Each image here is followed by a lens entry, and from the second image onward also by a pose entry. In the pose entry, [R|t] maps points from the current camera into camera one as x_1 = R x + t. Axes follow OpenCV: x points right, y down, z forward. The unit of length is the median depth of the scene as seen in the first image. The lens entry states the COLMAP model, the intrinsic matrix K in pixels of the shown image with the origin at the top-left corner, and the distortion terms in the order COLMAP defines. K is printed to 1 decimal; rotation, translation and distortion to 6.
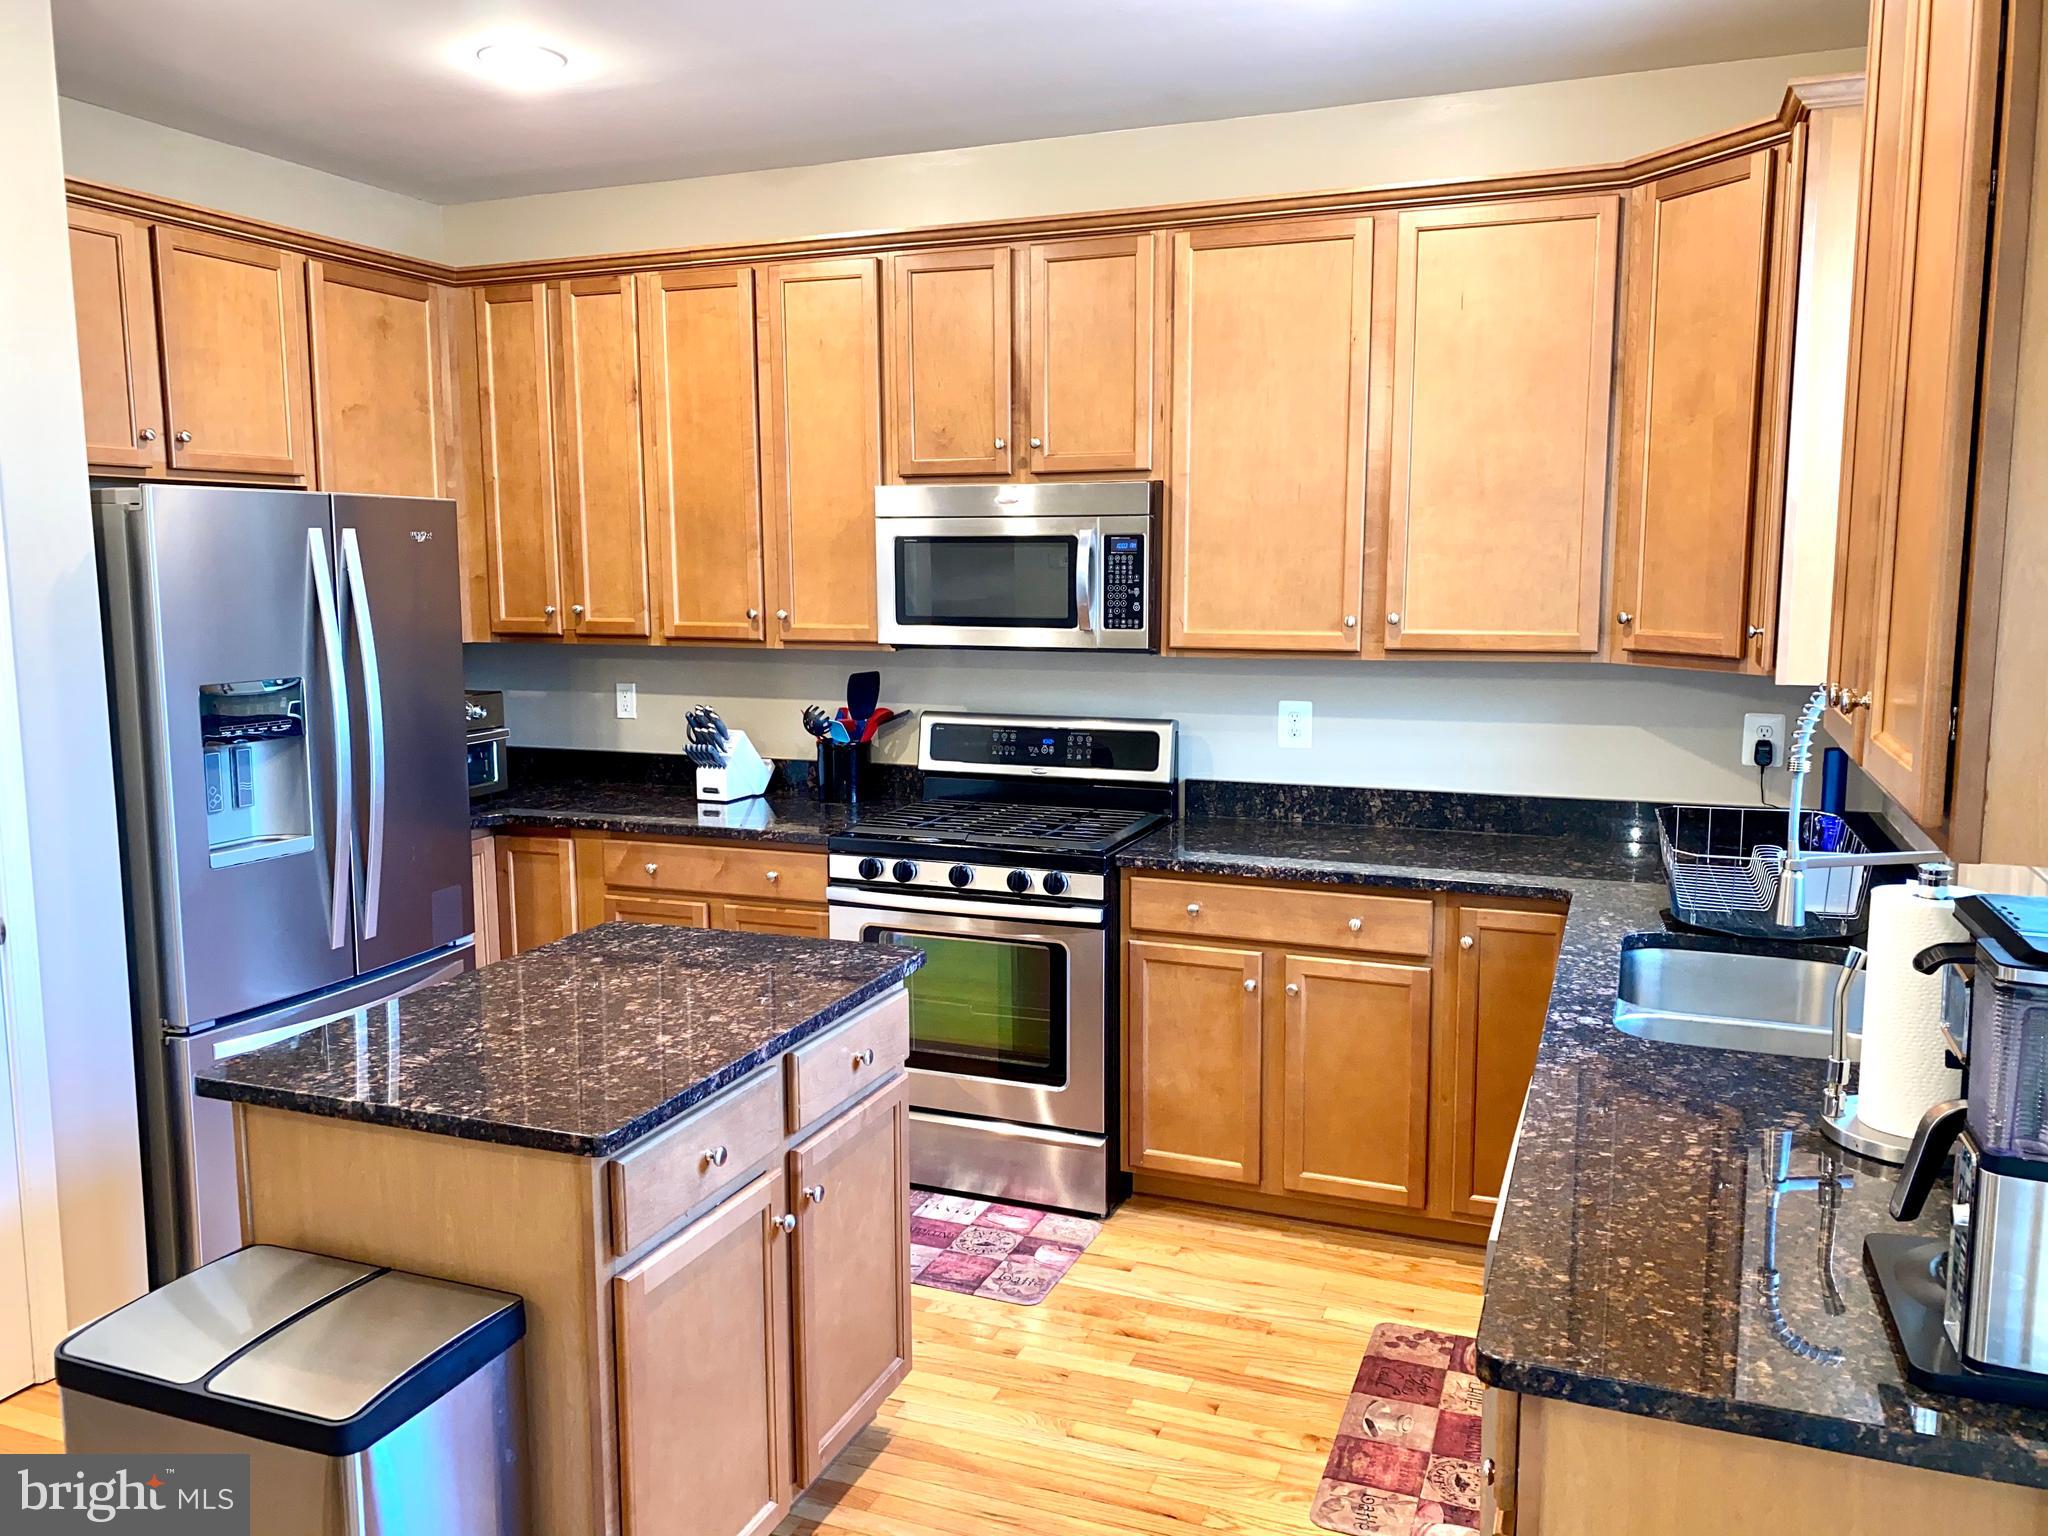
lens RADIAL K [[1553.9, 0, 1004.3], [0, 1553.9, 773.9], [0, 0, 1]] dist [0.022921, -0.034452]
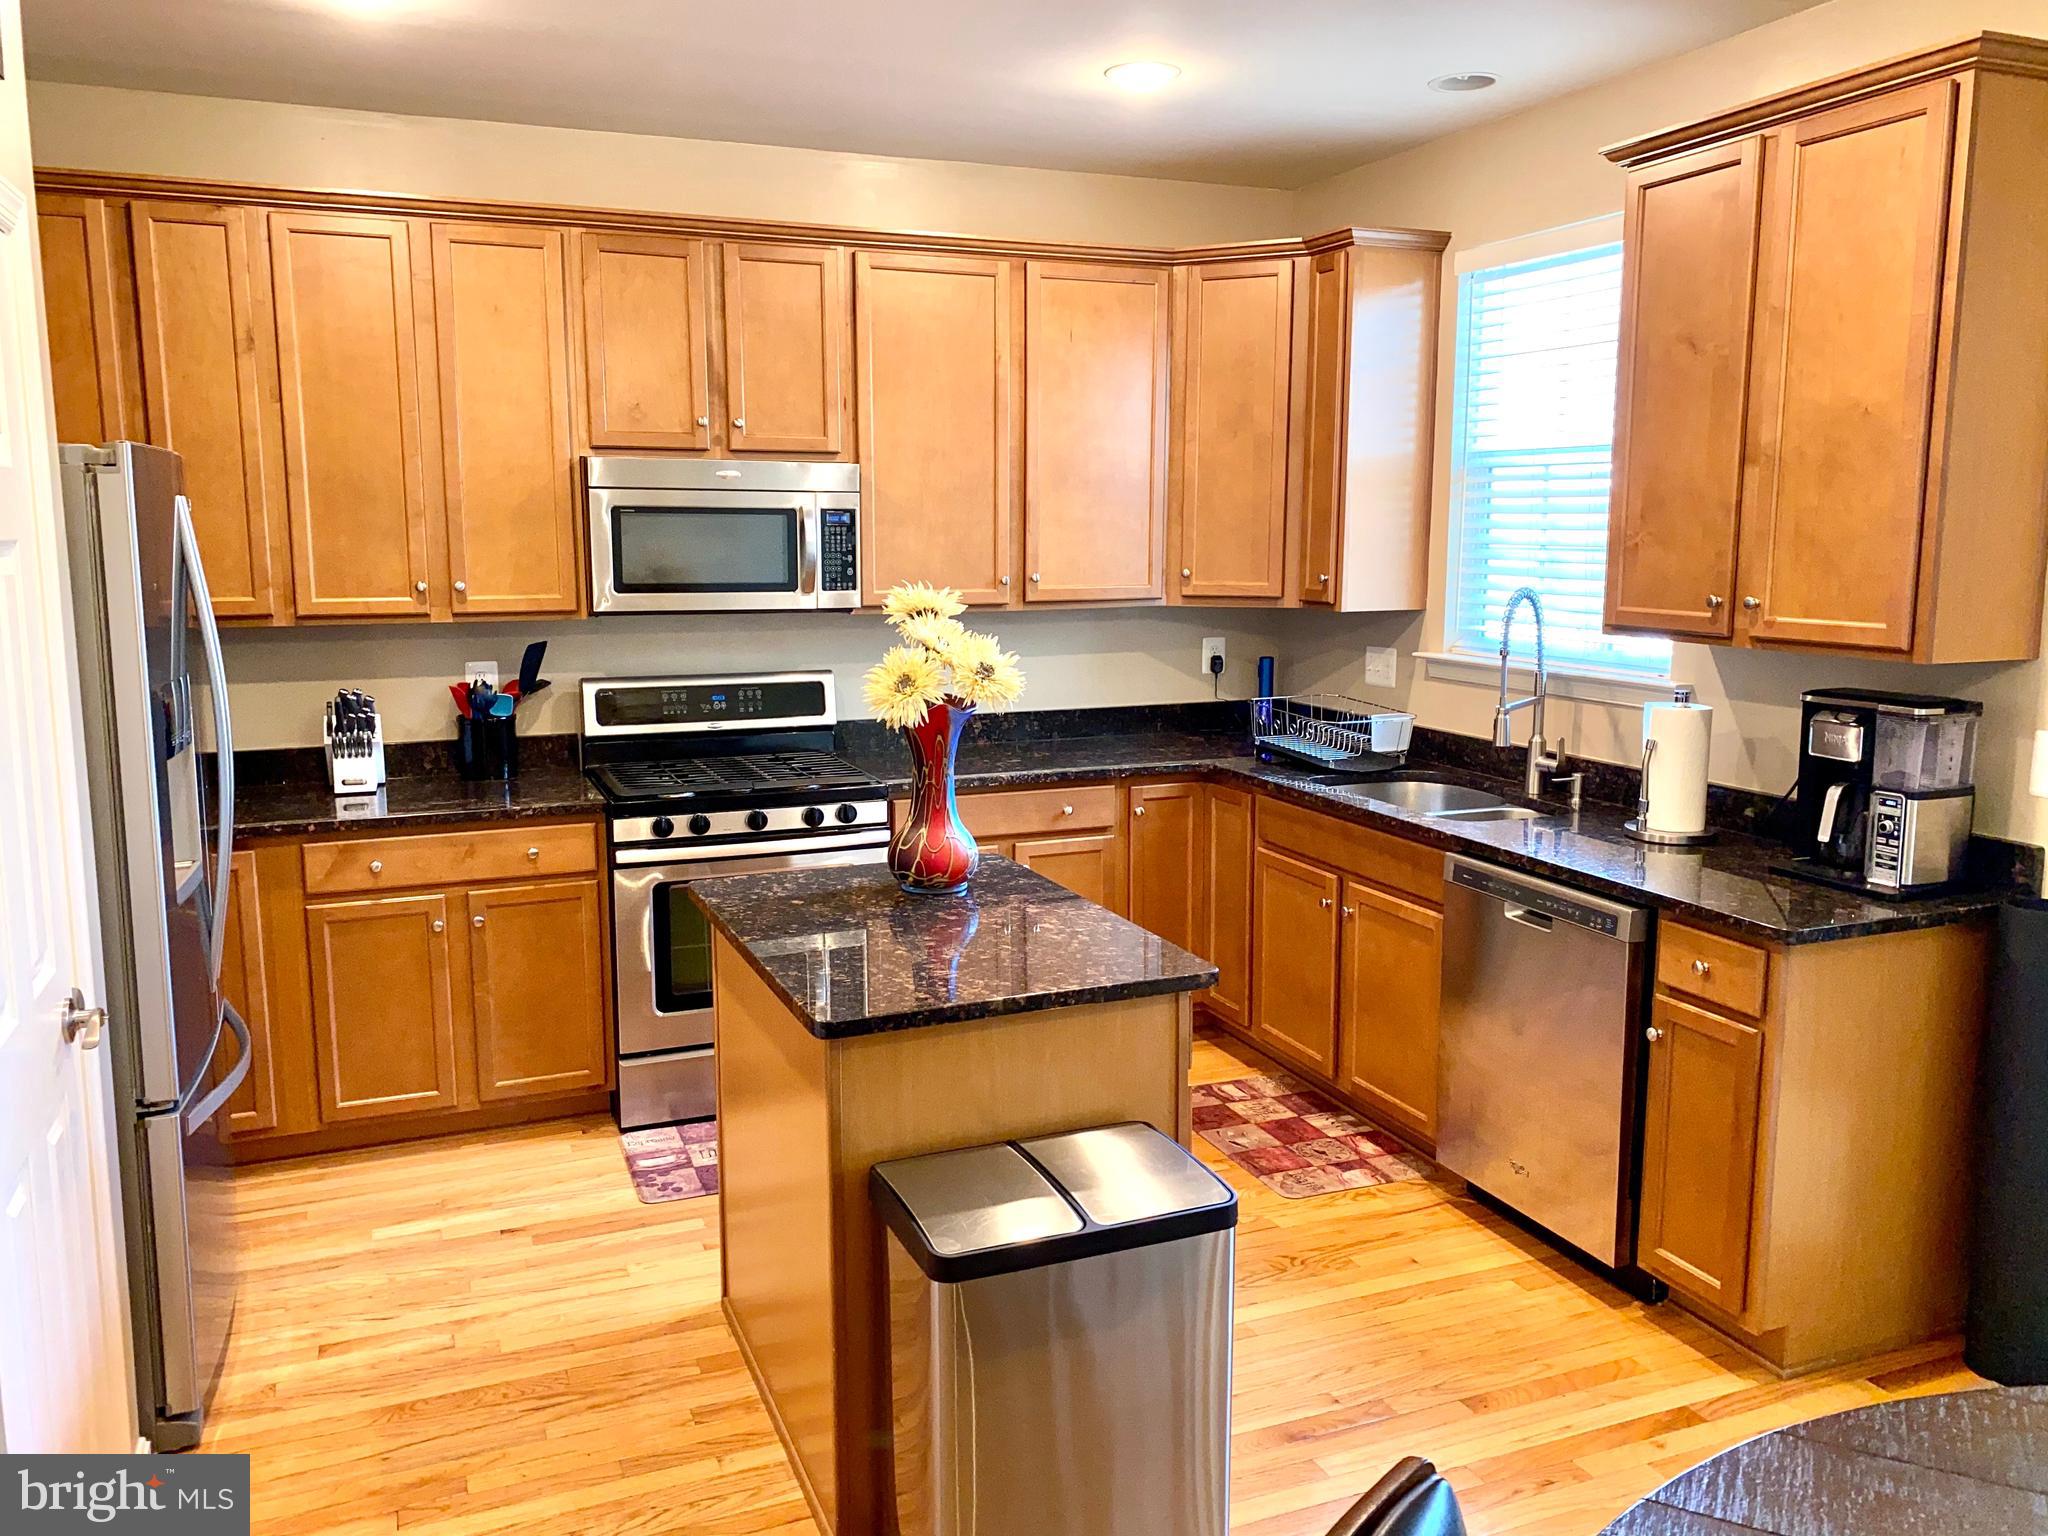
lens RADIAL K [[1553.9, 0, 1013.7], [0, 1553.9, 759.0], [0, 0, 1]] dist [0.022921, -0.034452]
pose [[0.720646, -0.100742, 0.685945, -0.639340], [0.093240, 0.994481, 0.048098, -0.012845], [-0.687005, 0.029296, 0.726062, 0.077141]]
